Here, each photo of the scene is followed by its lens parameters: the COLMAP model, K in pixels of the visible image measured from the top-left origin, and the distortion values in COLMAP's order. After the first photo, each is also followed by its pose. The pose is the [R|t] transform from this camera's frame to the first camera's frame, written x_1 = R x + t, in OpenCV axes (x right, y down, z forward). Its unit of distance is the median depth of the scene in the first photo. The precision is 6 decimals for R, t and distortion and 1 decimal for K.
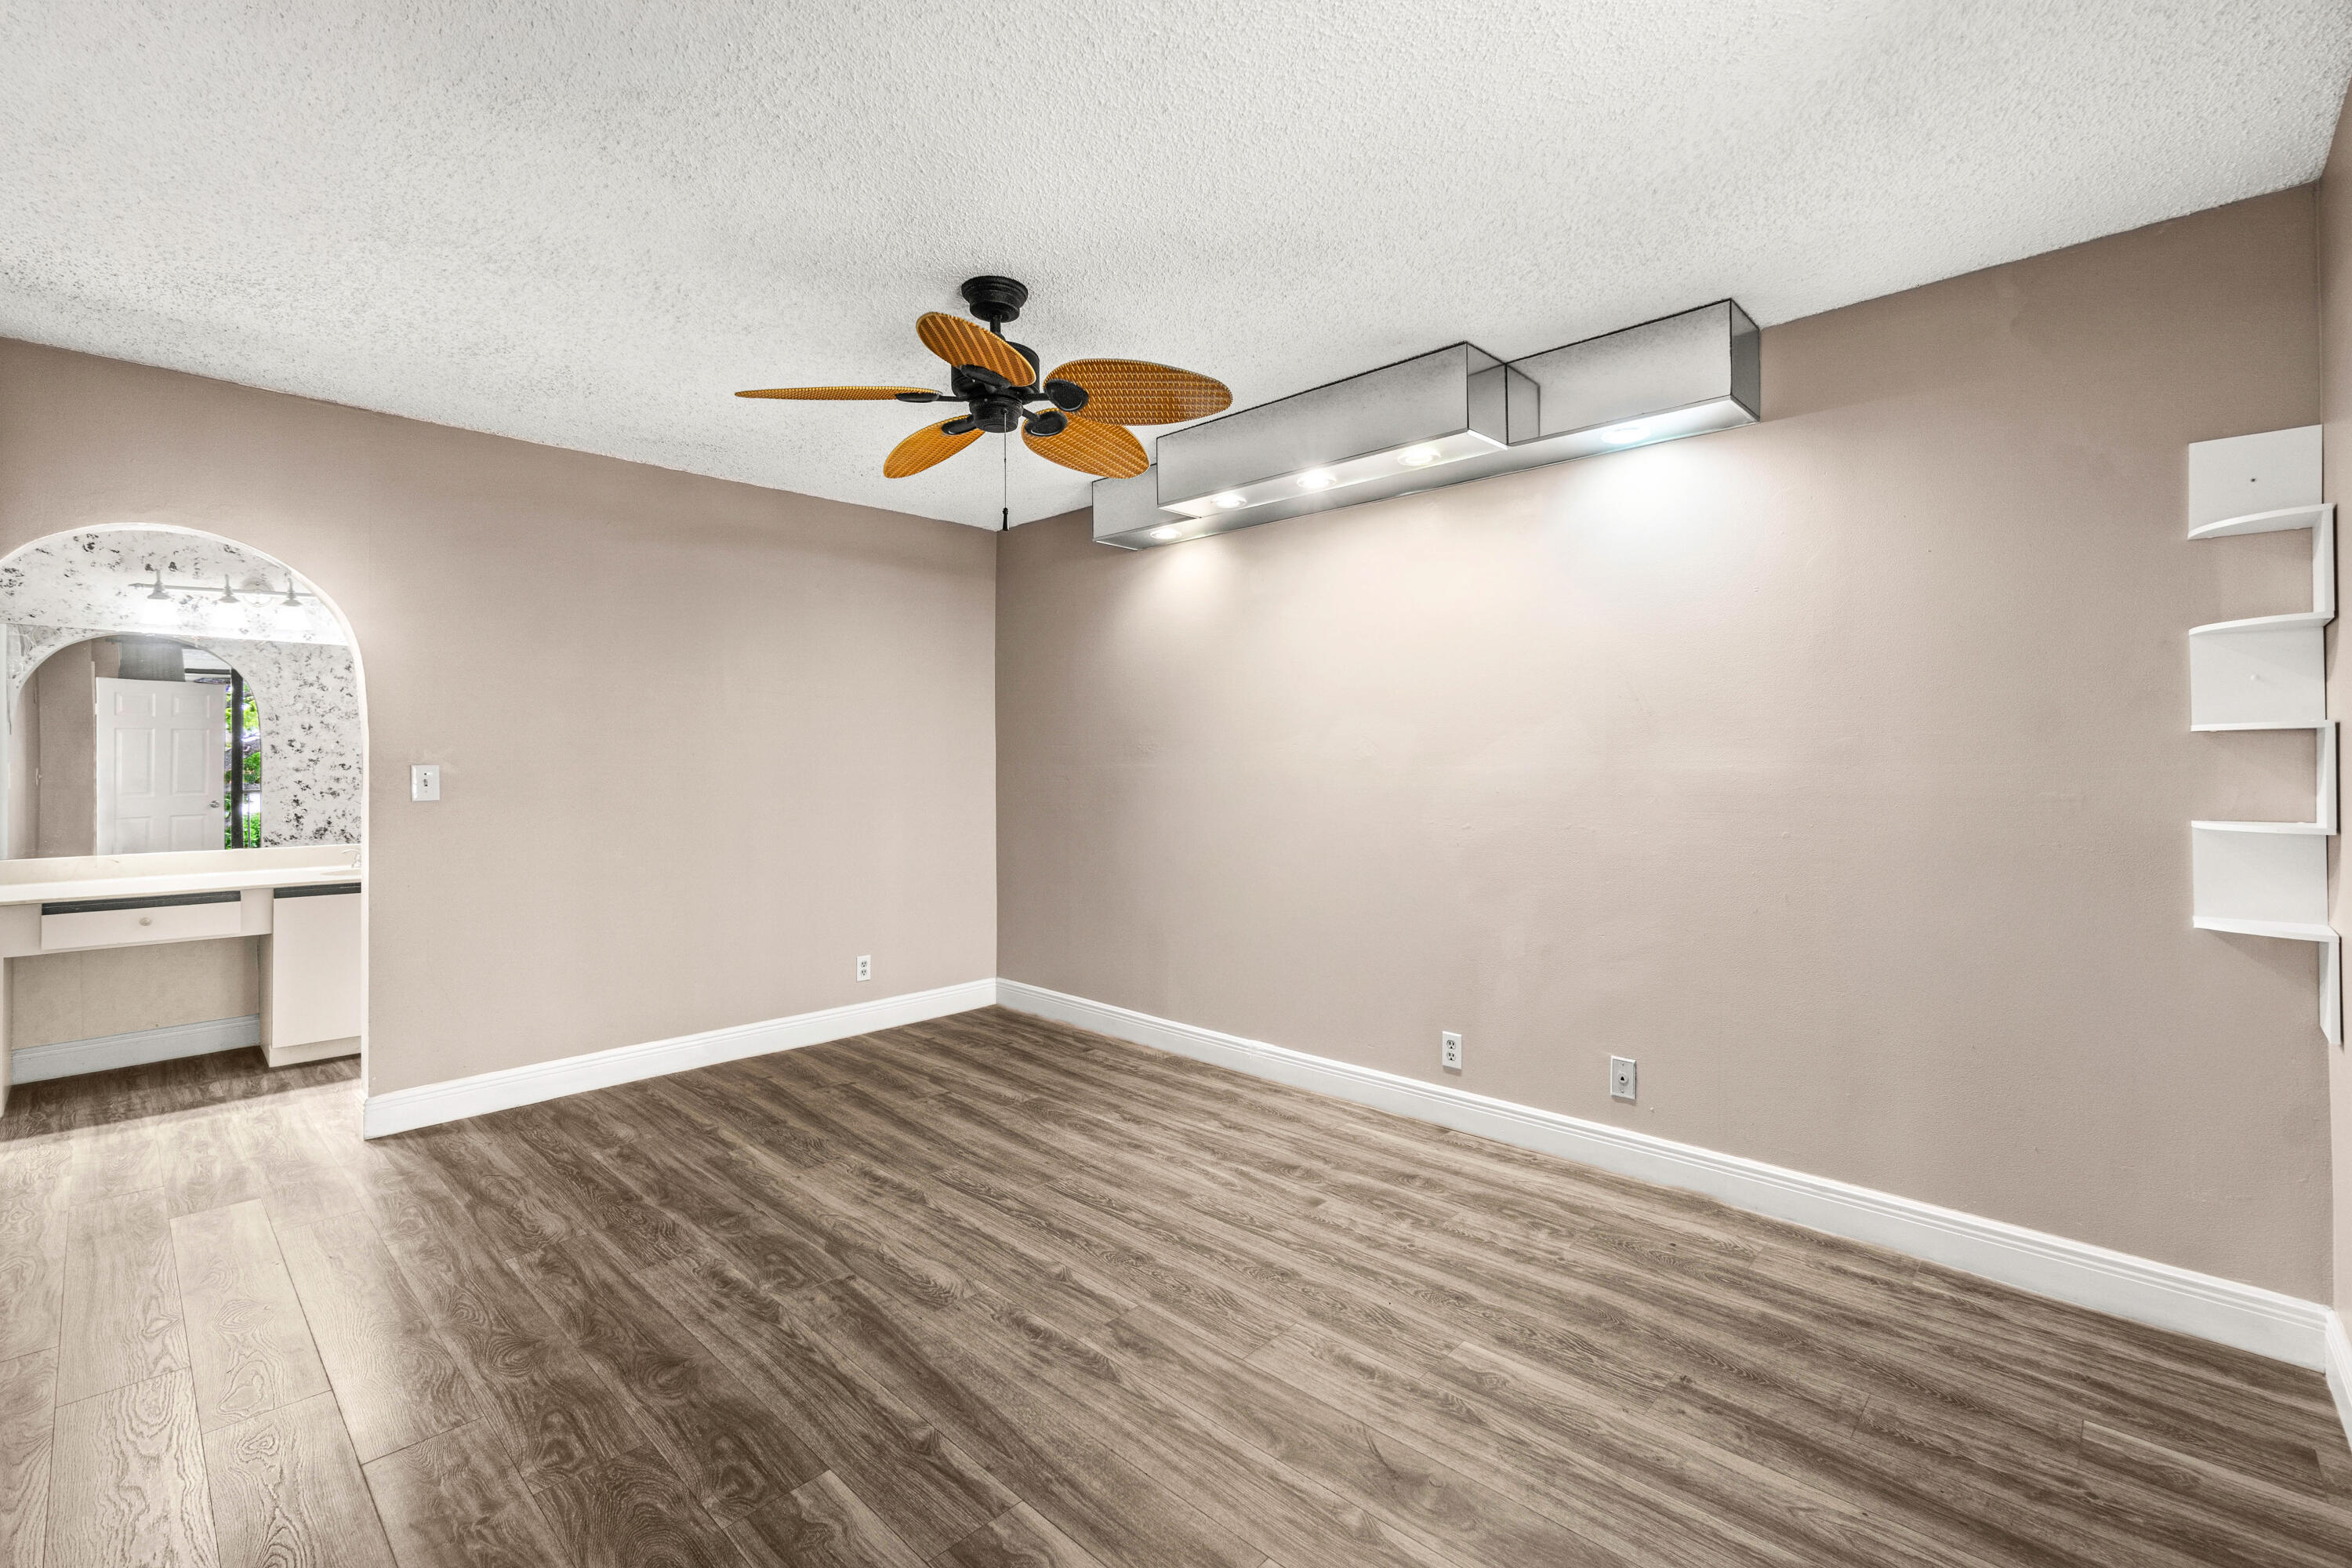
lens RADIAL K [[1025.0, 0, 1177.4], [0, 1025.0, 772.9], [0, 0, 1]] dist [-0.005583, -0.000105]
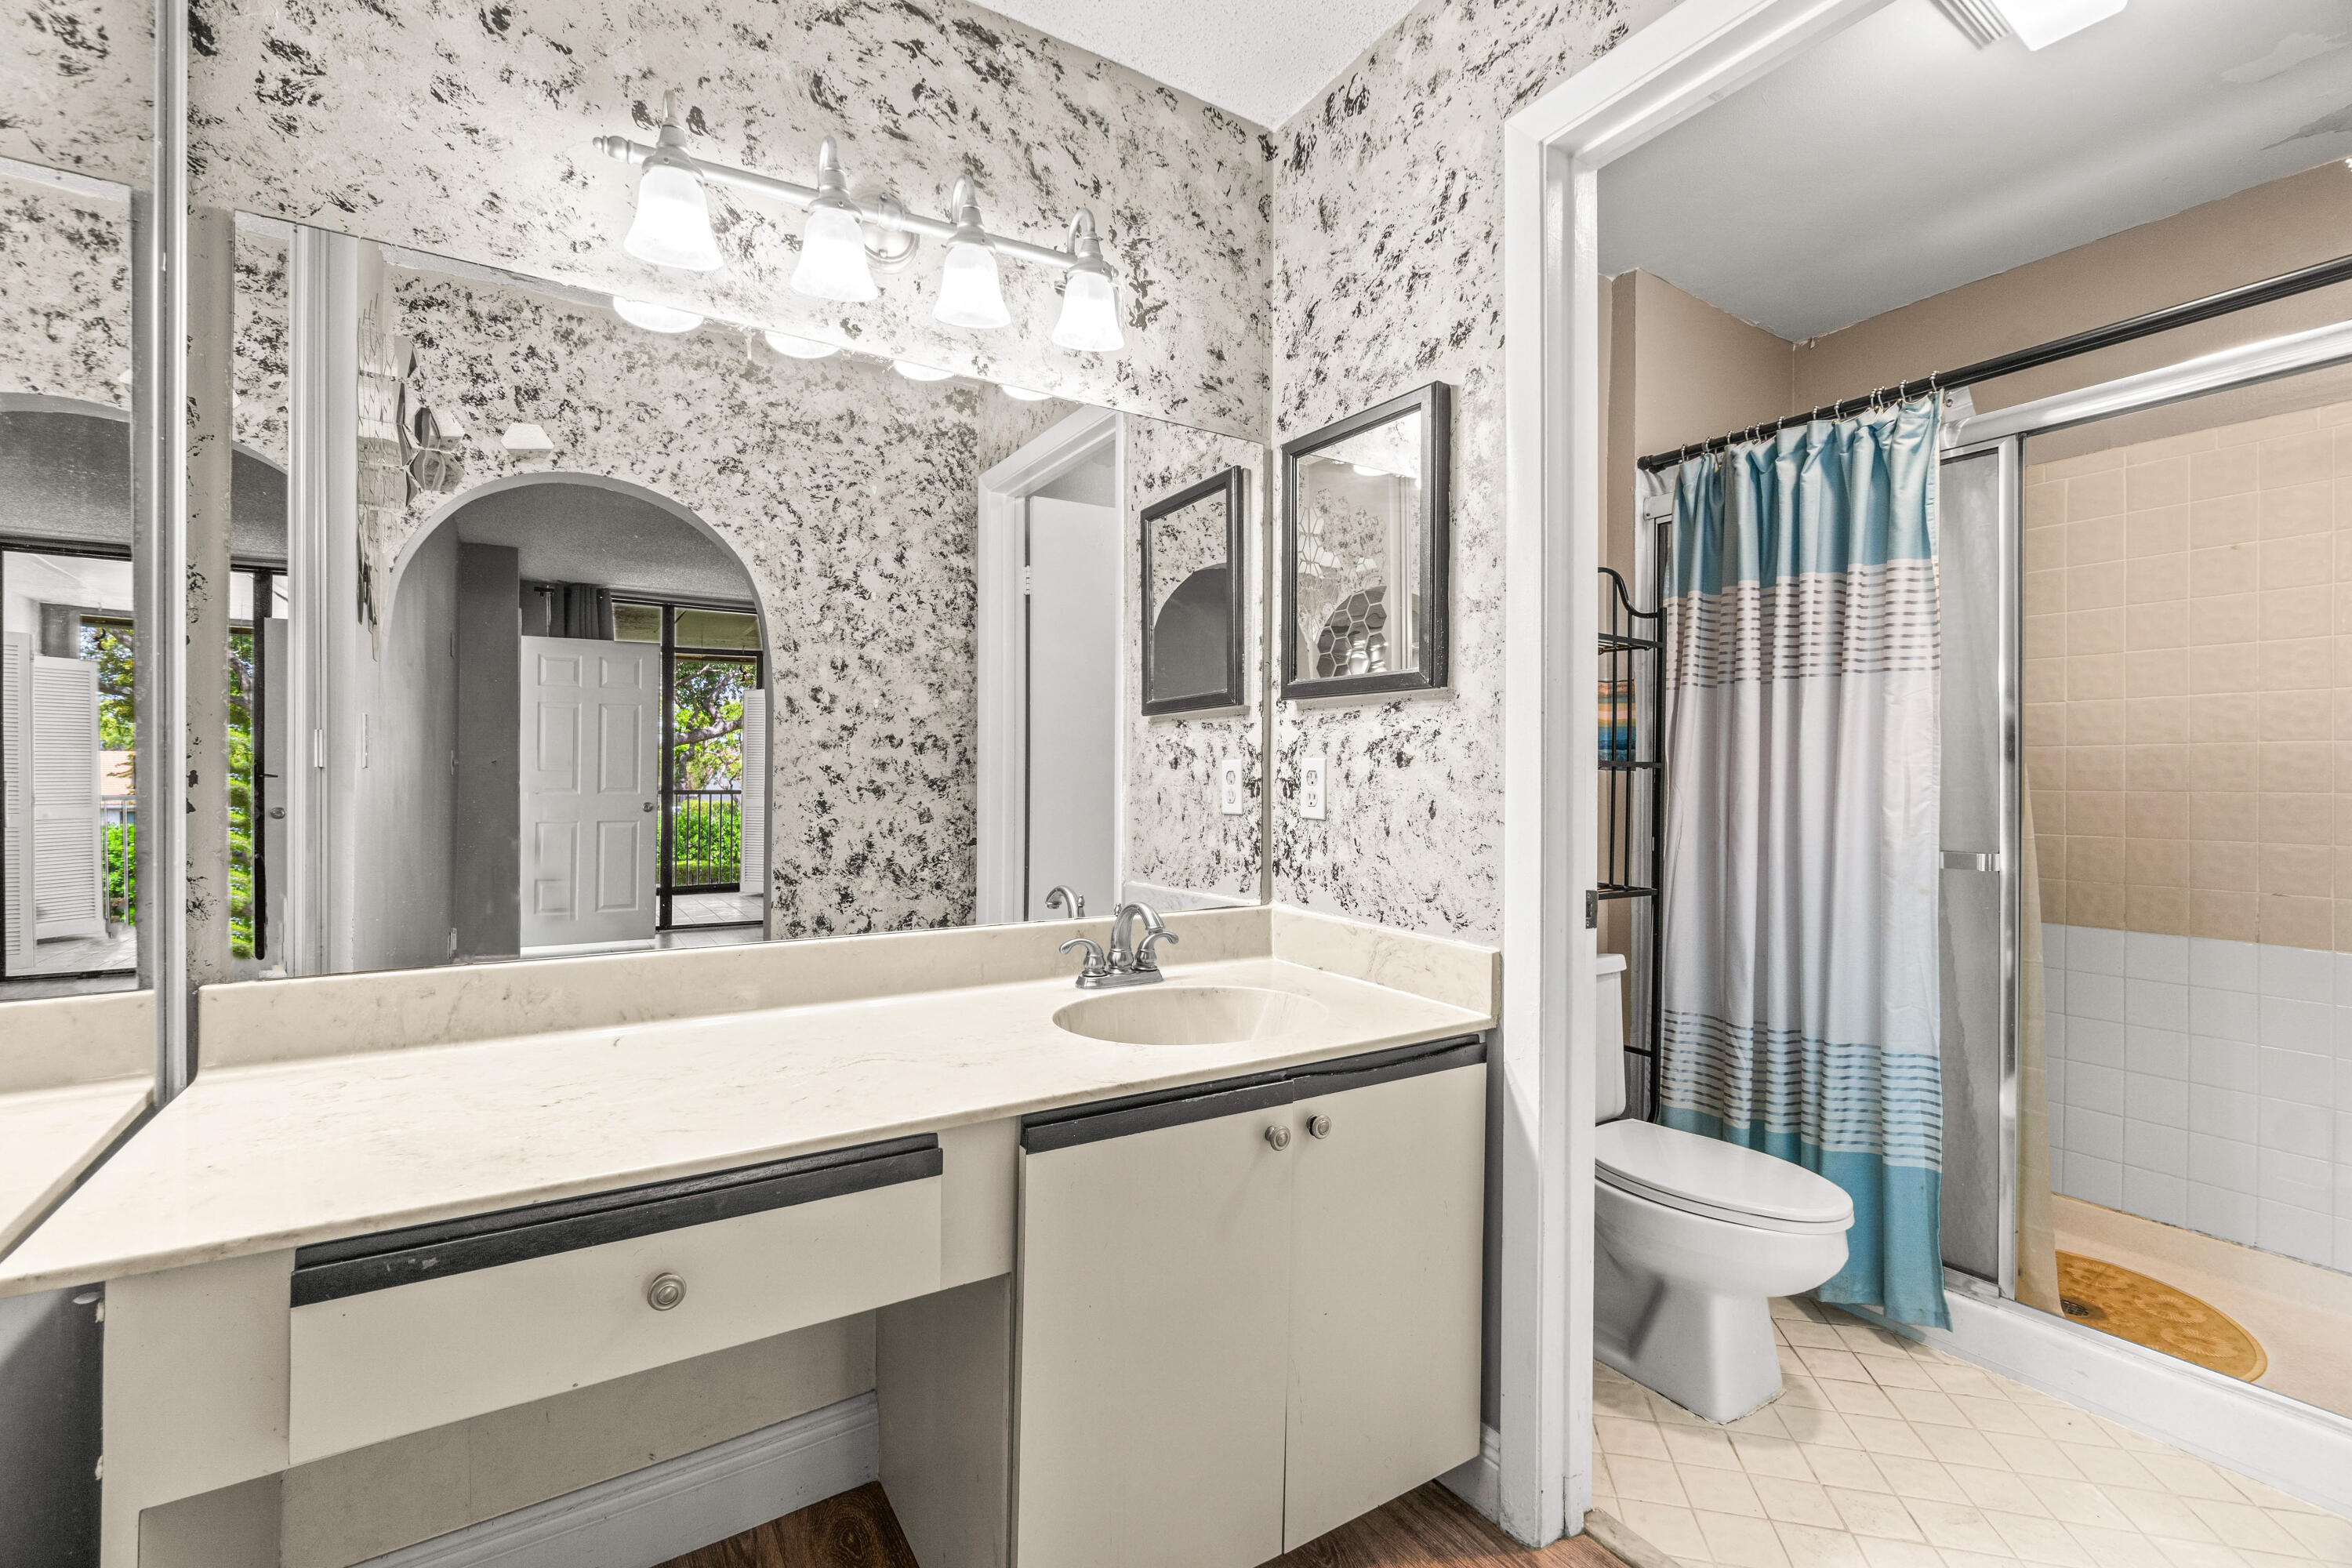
lens RADIAL K [[1011.7, 0, 1171.0], [0, 1011.7, 786.7], [0, 0, 1]] dist [-0.002177, -0.000188]
pose [[0.971098, 0.009519, -0.238493, -1.046328], [-0.009900, 0.999951, -0.000402, 0.031825], [0.238477, 0.002751, 0.971144, 0.990687]]
